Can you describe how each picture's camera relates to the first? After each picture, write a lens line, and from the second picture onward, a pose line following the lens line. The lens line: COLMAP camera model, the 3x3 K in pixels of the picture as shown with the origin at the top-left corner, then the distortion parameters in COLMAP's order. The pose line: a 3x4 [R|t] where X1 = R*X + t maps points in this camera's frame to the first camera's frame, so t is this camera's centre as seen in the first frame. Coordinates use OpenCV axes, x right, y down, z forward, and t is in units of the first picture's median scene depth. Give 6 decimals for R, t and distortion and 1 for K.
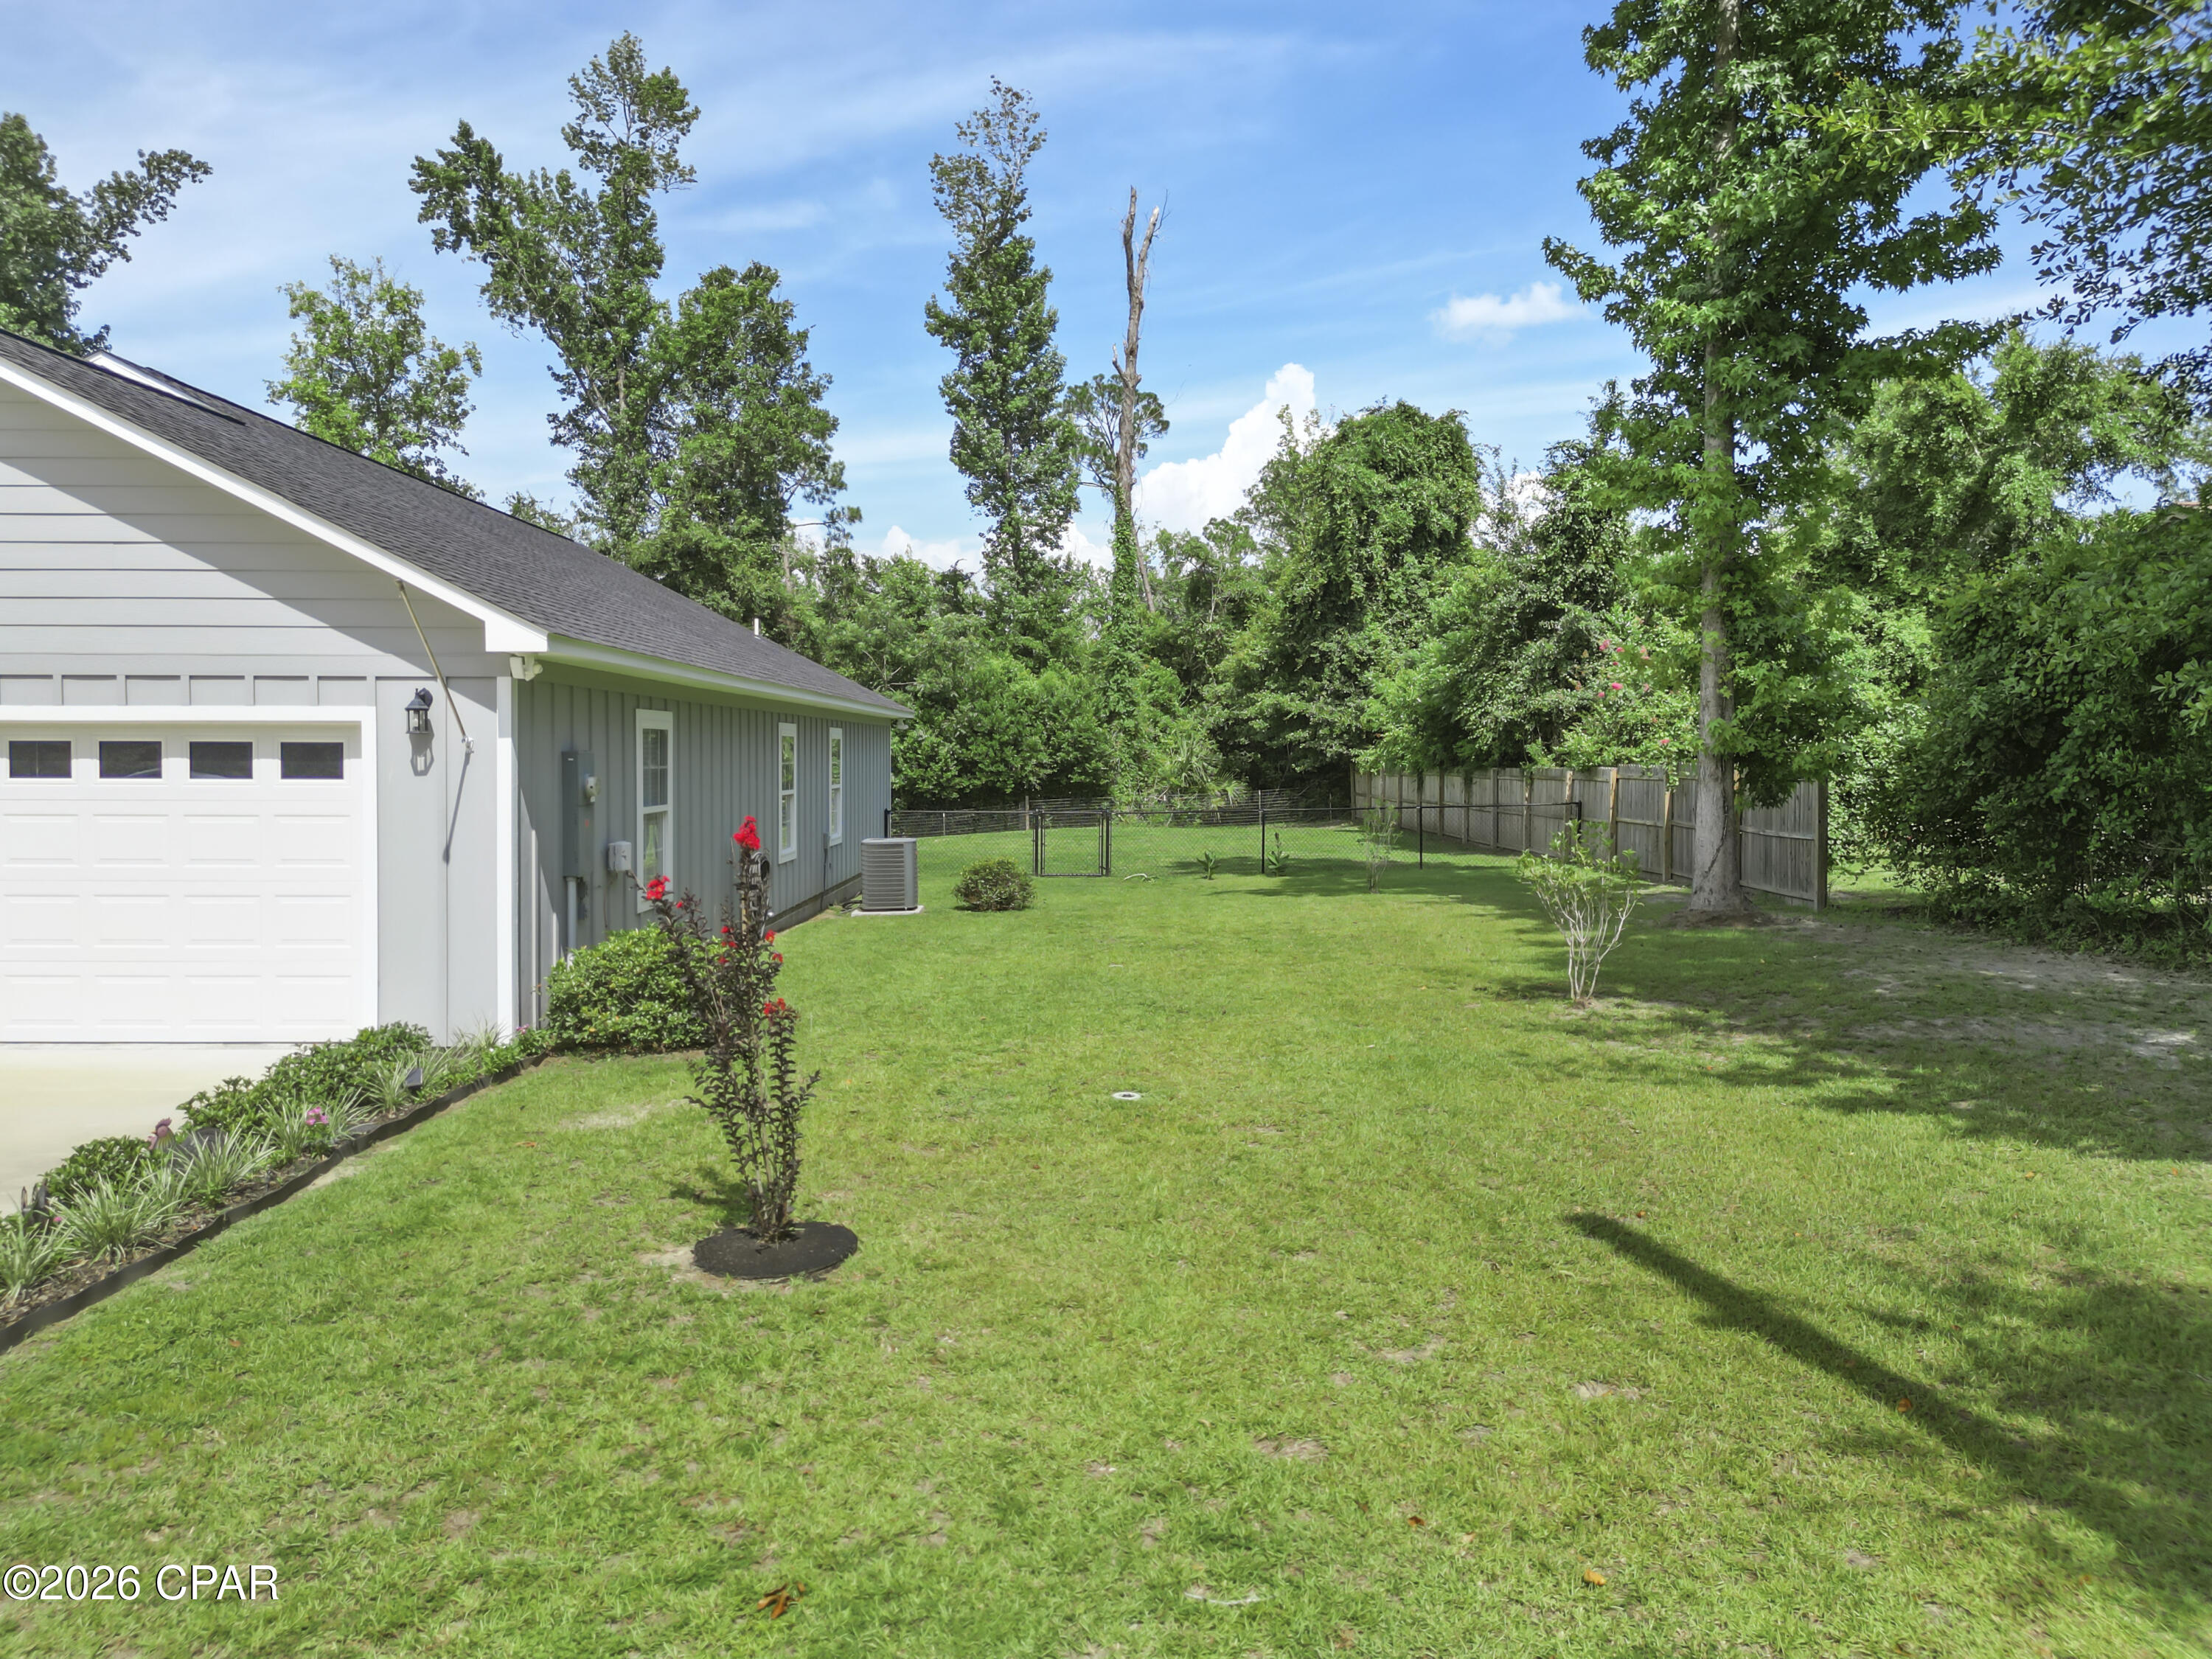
lens RADIAL K [[1542.3, 0, 1106.0], [0, 1542.3, 829.5], [0, 0, 1]] dist [0.057121, -0.041779]
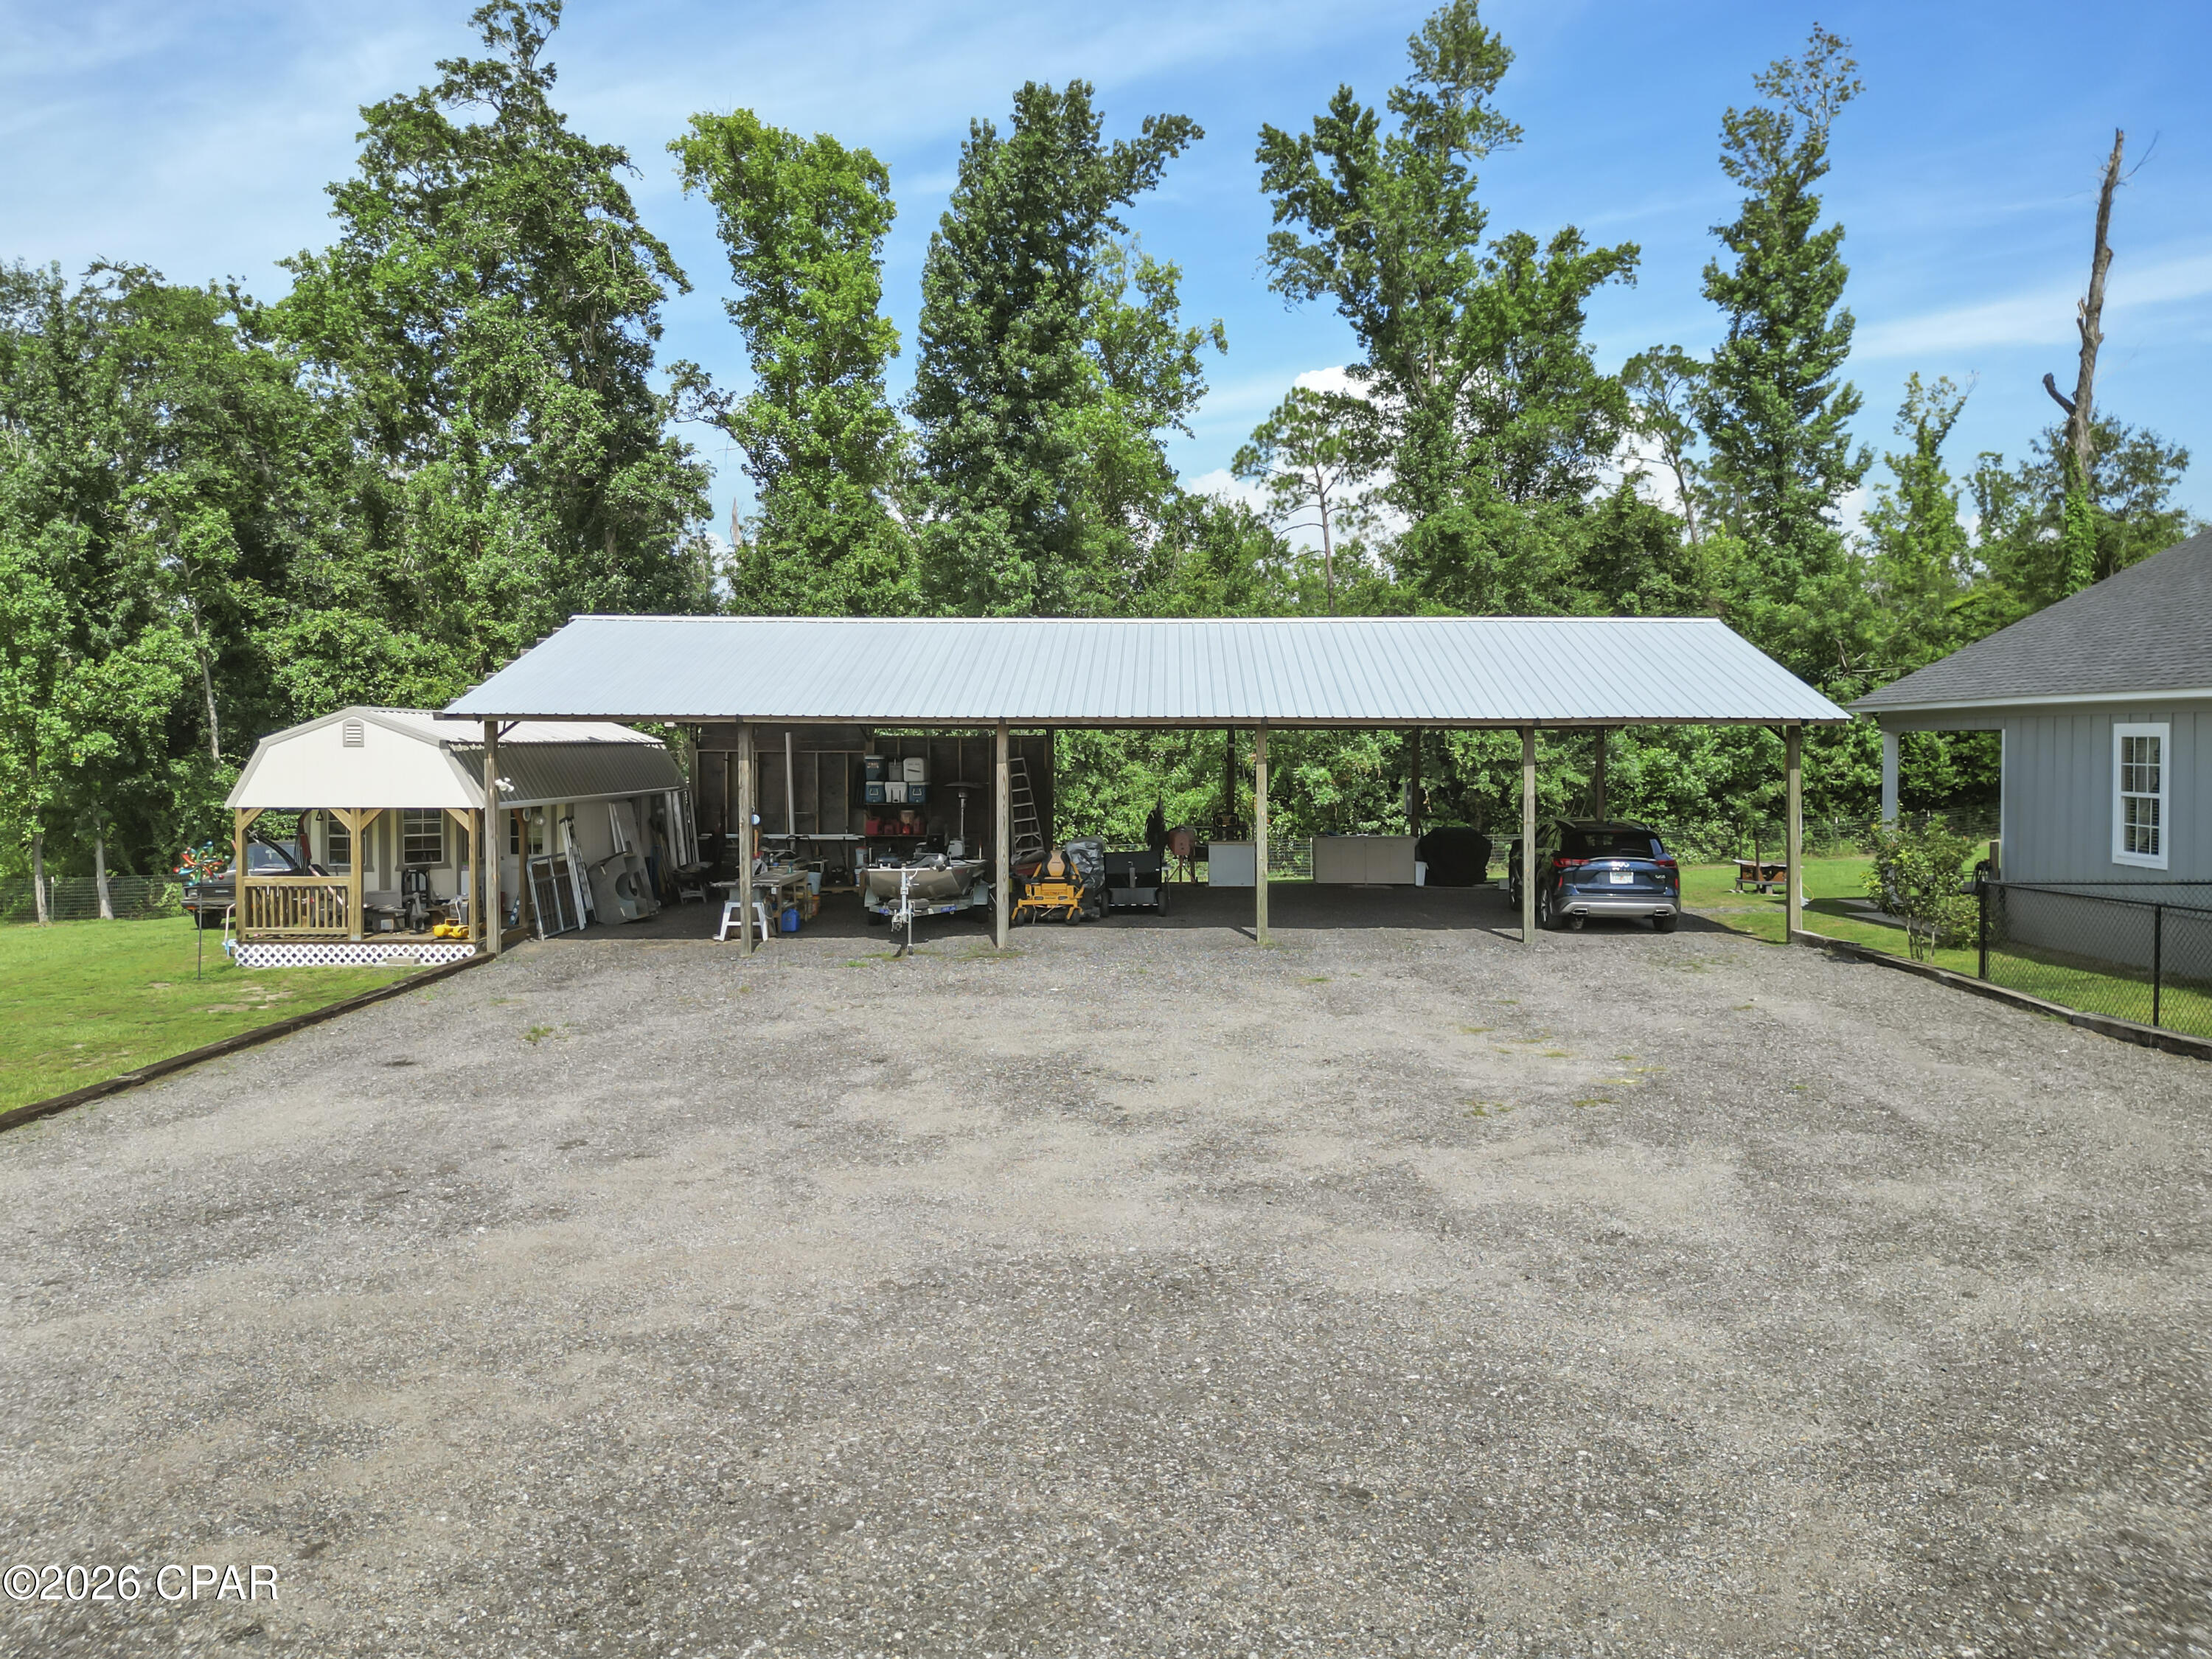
lens RADIAL K [[1547.9, 0, 1108.5], [0, 1547.9, 803.3], [0, 0, 1]] dist [0.060978, -0.054682]
pose [[0.999217, -0.000179, -0.039568, -0.496478], [-0.000190, 0.999957, -0.009308, -0.006567], [0.039568, 0.009308, 0.999174, 0.049135]]
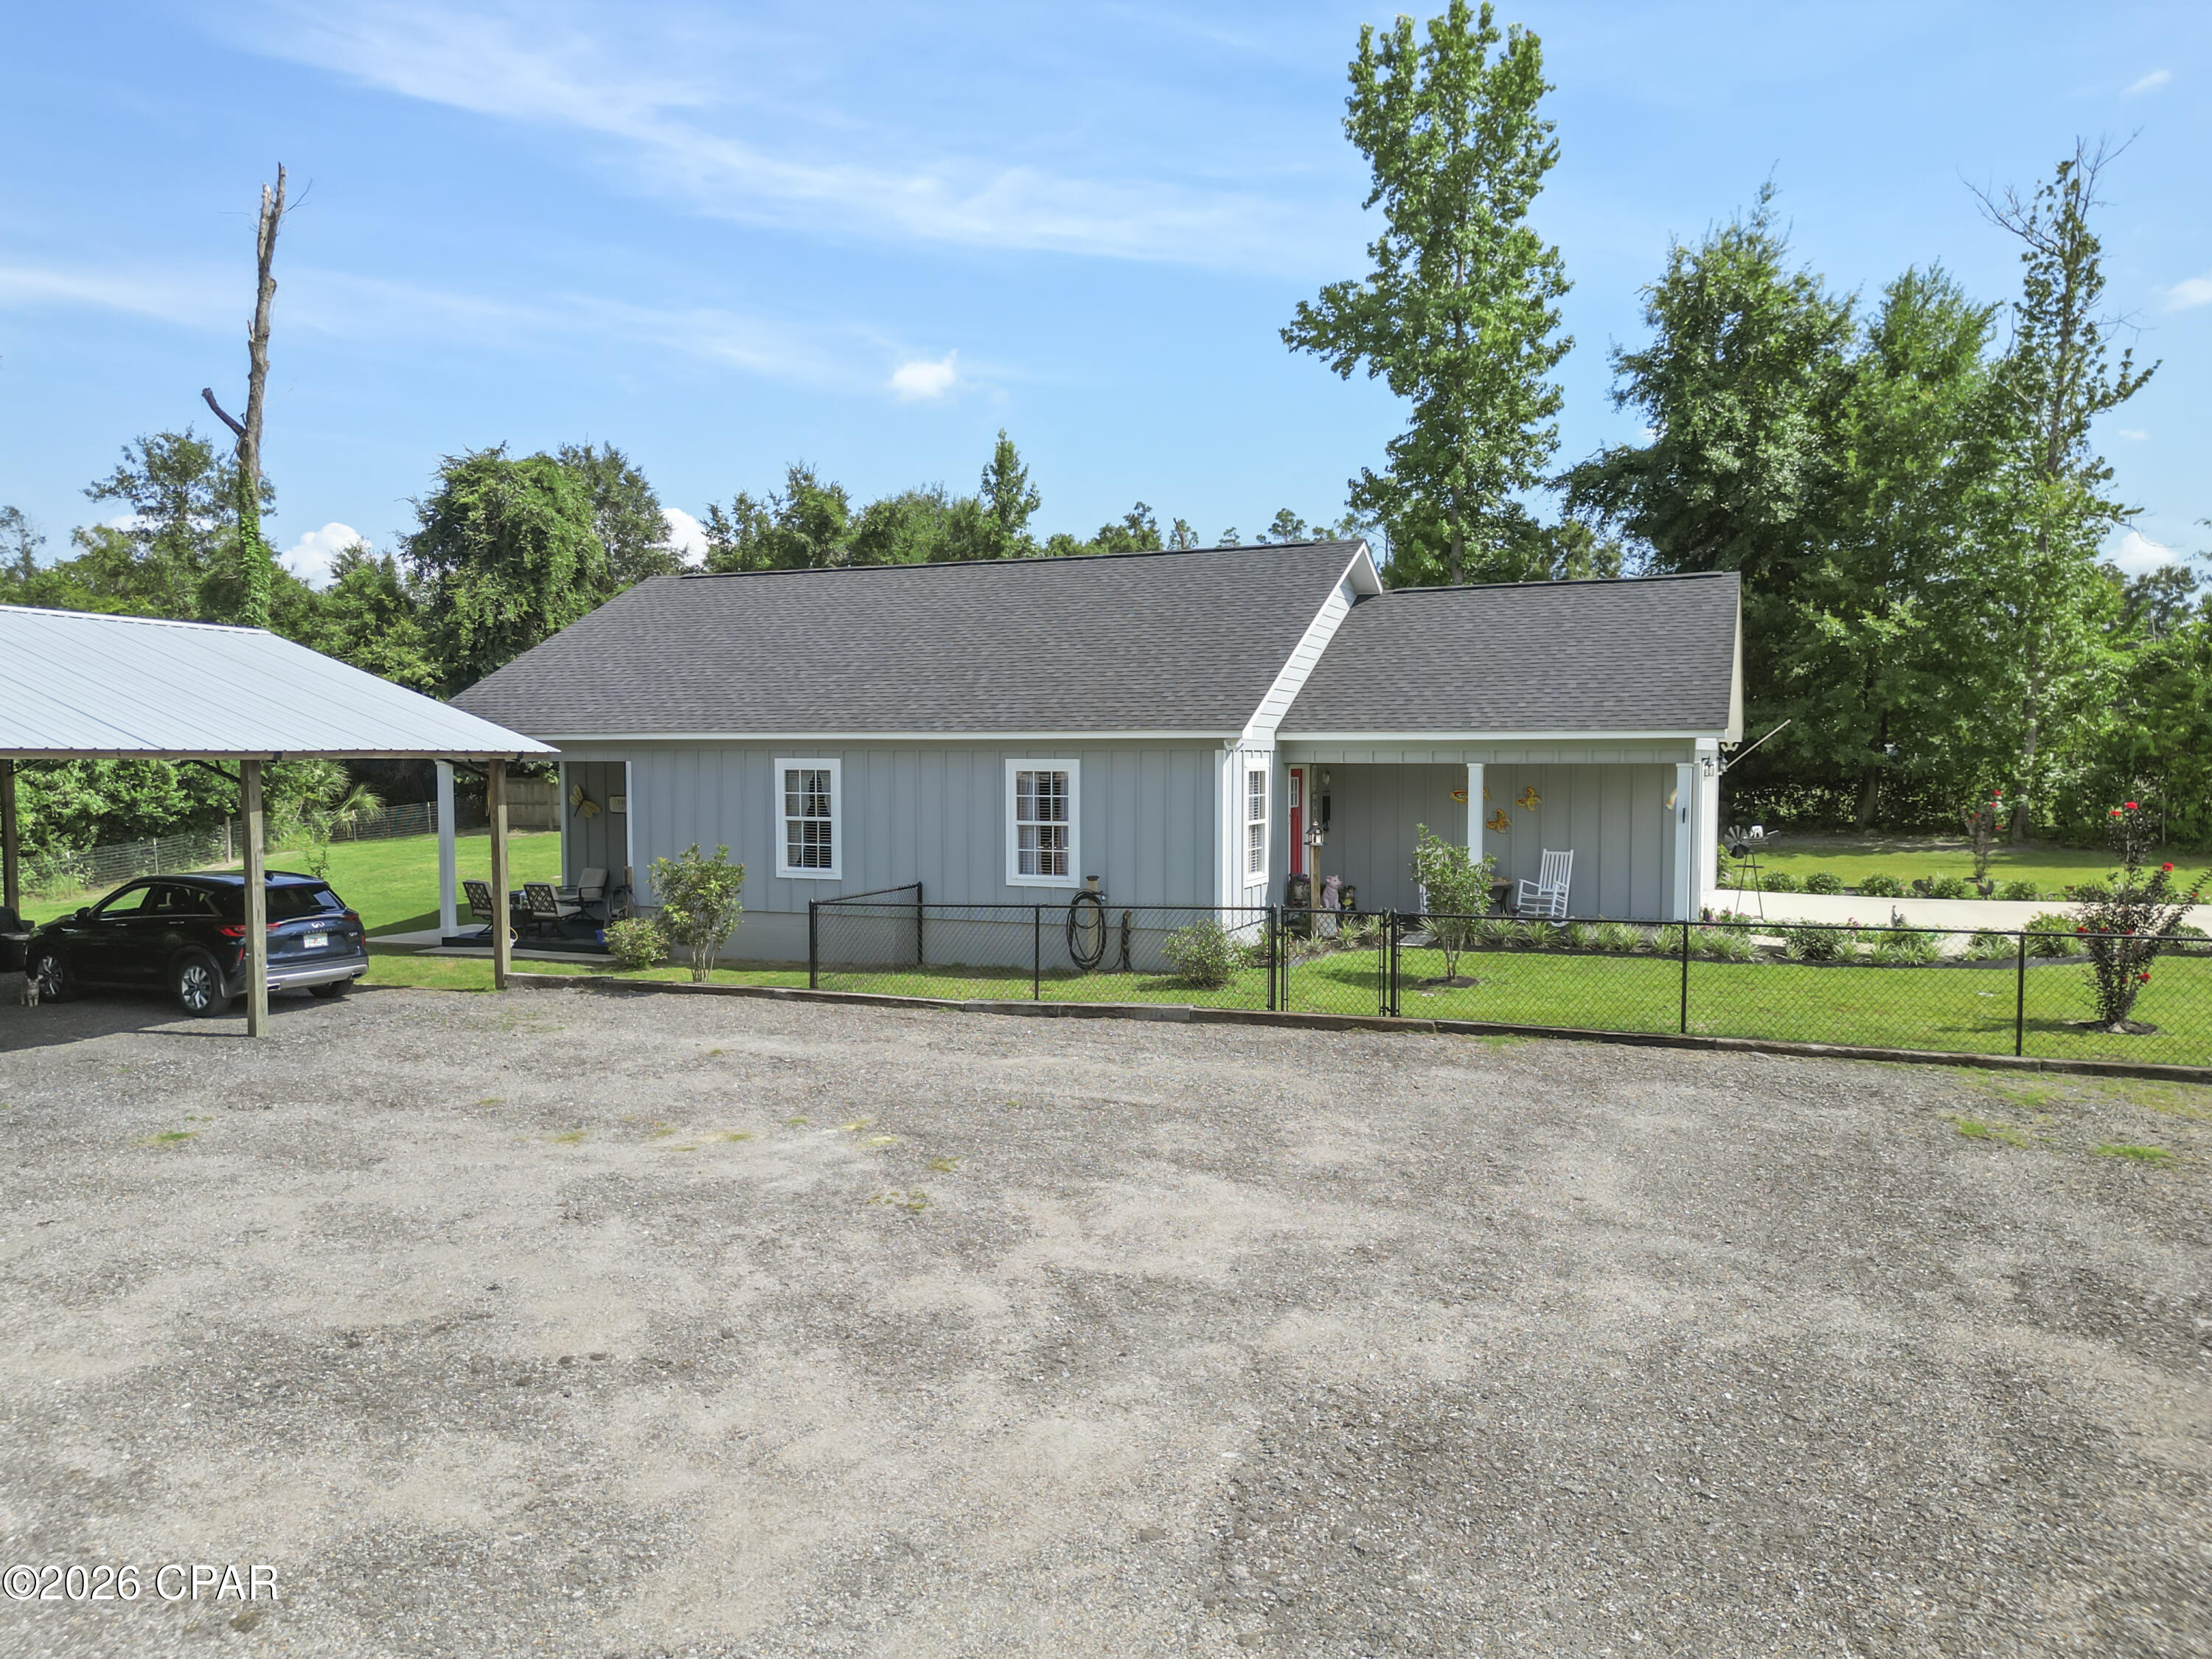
lens RADIAL K [[1542.3, 0, 1106.0], [0, 1542.3, 829.5], [0, 0, 1]] dist [0.057121, -0.041779]
pose [[0.404069, -0.047656, 0.913486, -0.609149], [0.047667, 0.998382, 0.031001, -0.016536], [-0.913486, 0.031017, 0.405687, 0.157802]]
